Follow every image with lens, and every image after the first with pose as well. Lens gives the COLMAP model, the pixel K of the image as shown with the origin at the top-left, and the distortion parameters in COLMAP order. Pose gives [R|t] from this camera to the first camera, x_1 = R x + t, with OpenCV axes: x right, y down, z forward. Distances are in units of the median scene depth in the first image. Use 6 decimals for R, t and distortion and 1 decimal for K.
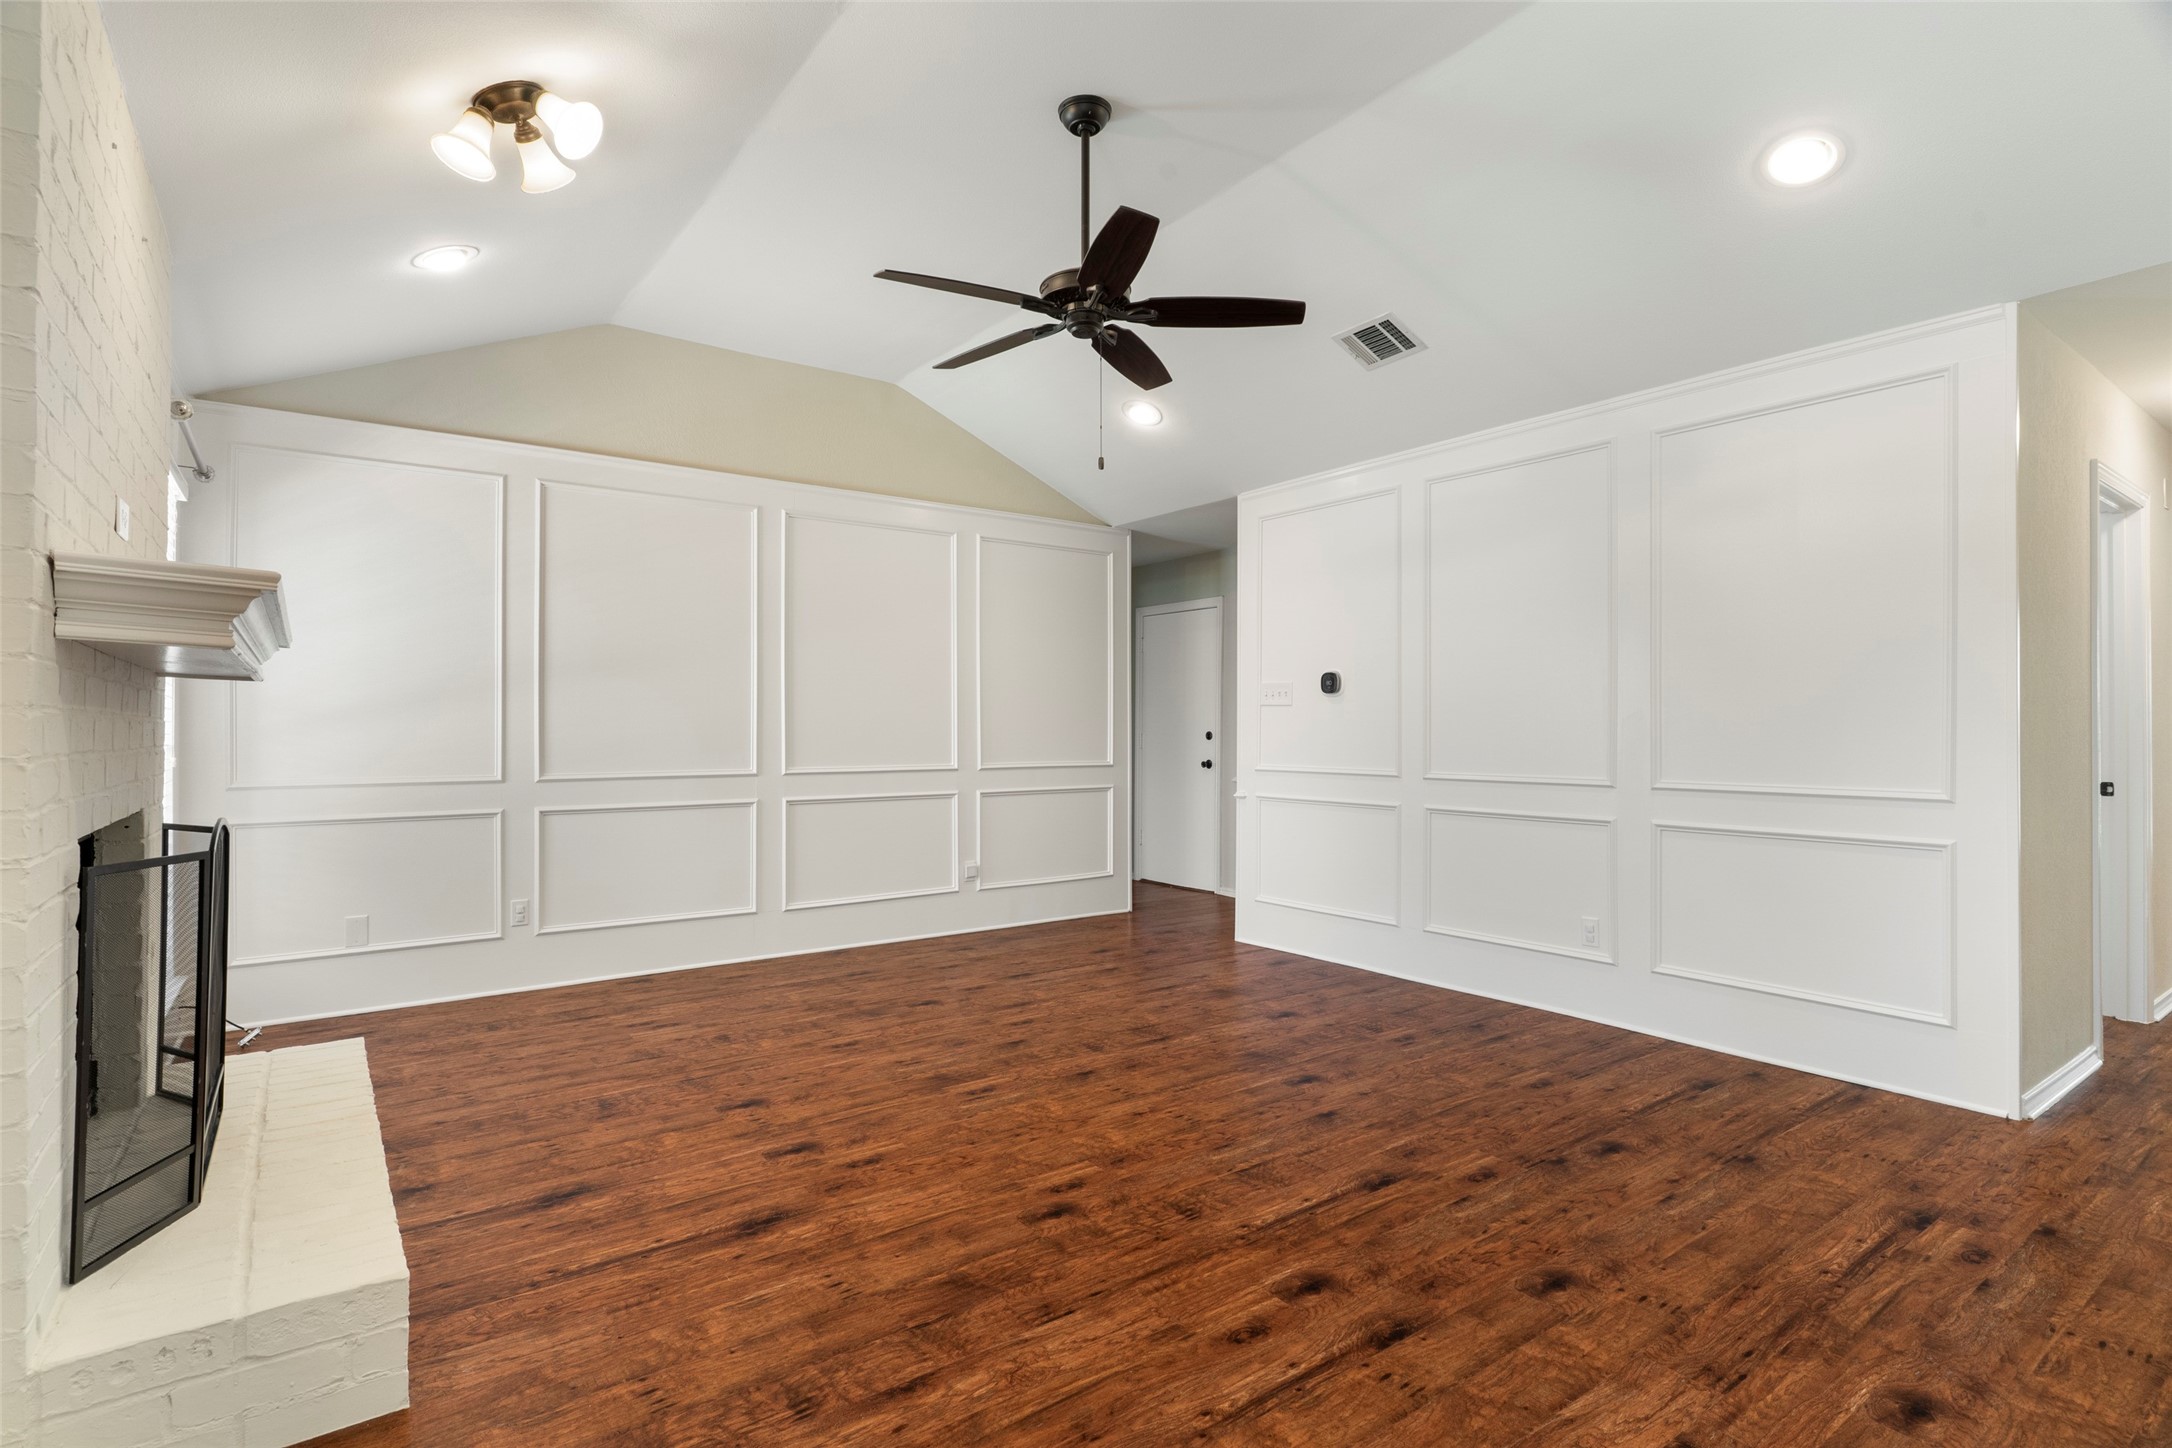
lens RADIAL K [[1060.2, 0, 1053.7], [0, 1060.2, 726.4], [0, 0, 1]] dist [-0.001285, 0.001947]
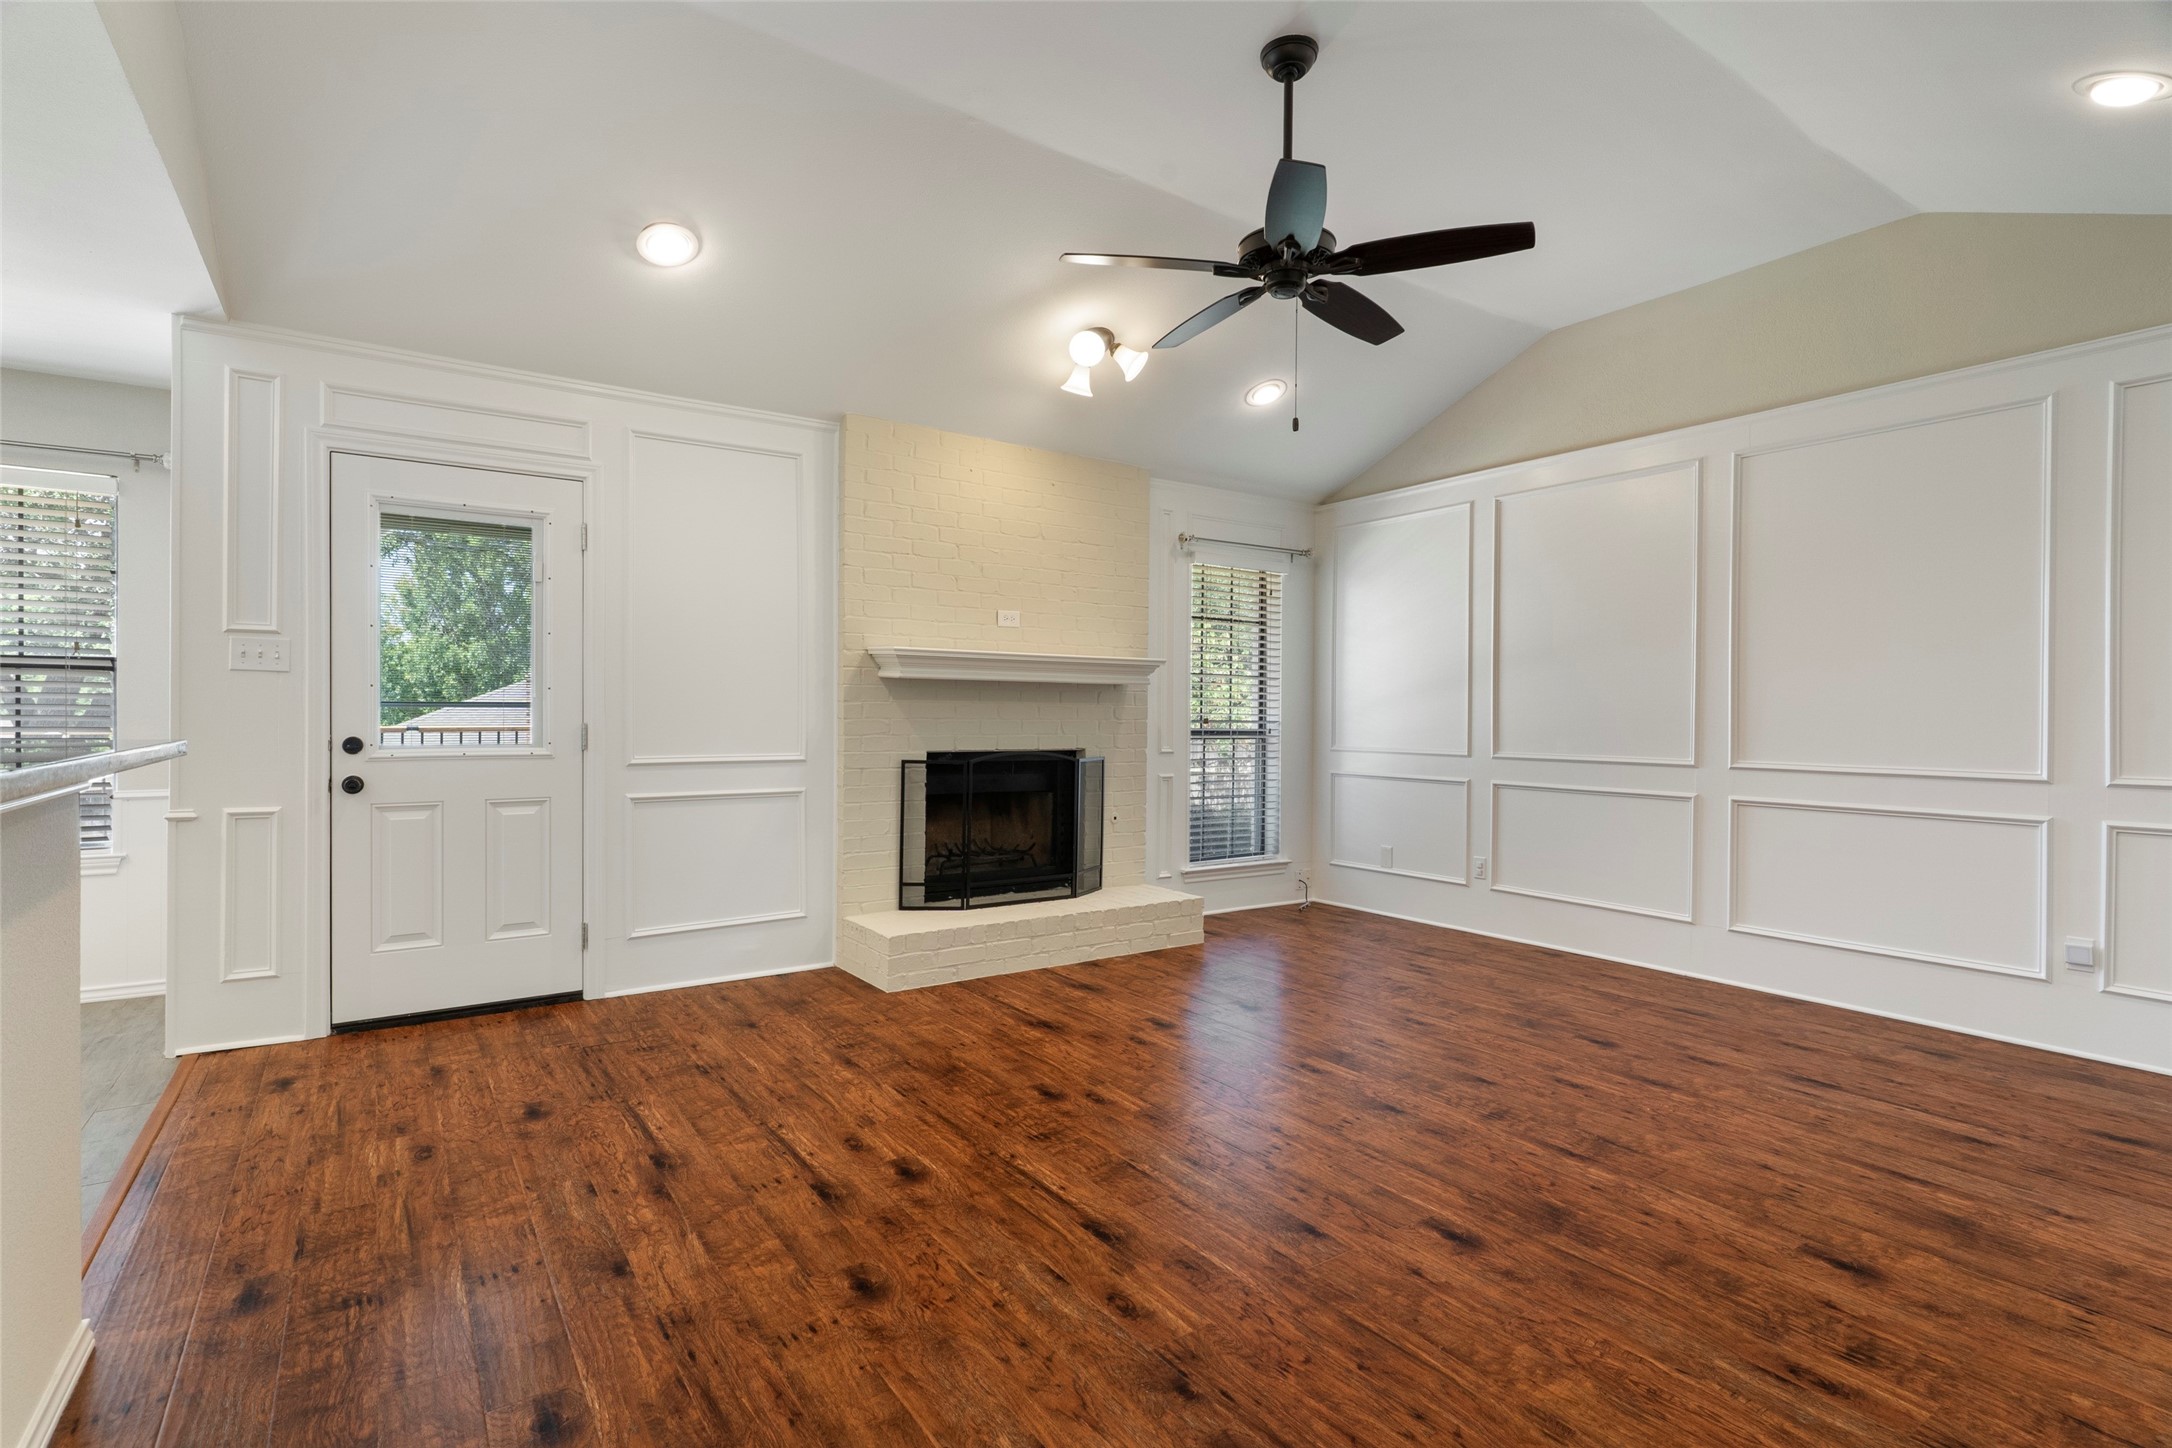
lens RADIAL K [[1037.2, 0, 1075.7], [0, 1037.2, 720.3], [0, 0, 1]] dist [0.003639, 0.000225]
pose [[-0.028117, 0.008012, -0.999573, 1.204353], [-0.002521, 0.999964, 0.008086, 0.005245], [0.999601, 0.002747, -0.028096, 1.044663]]
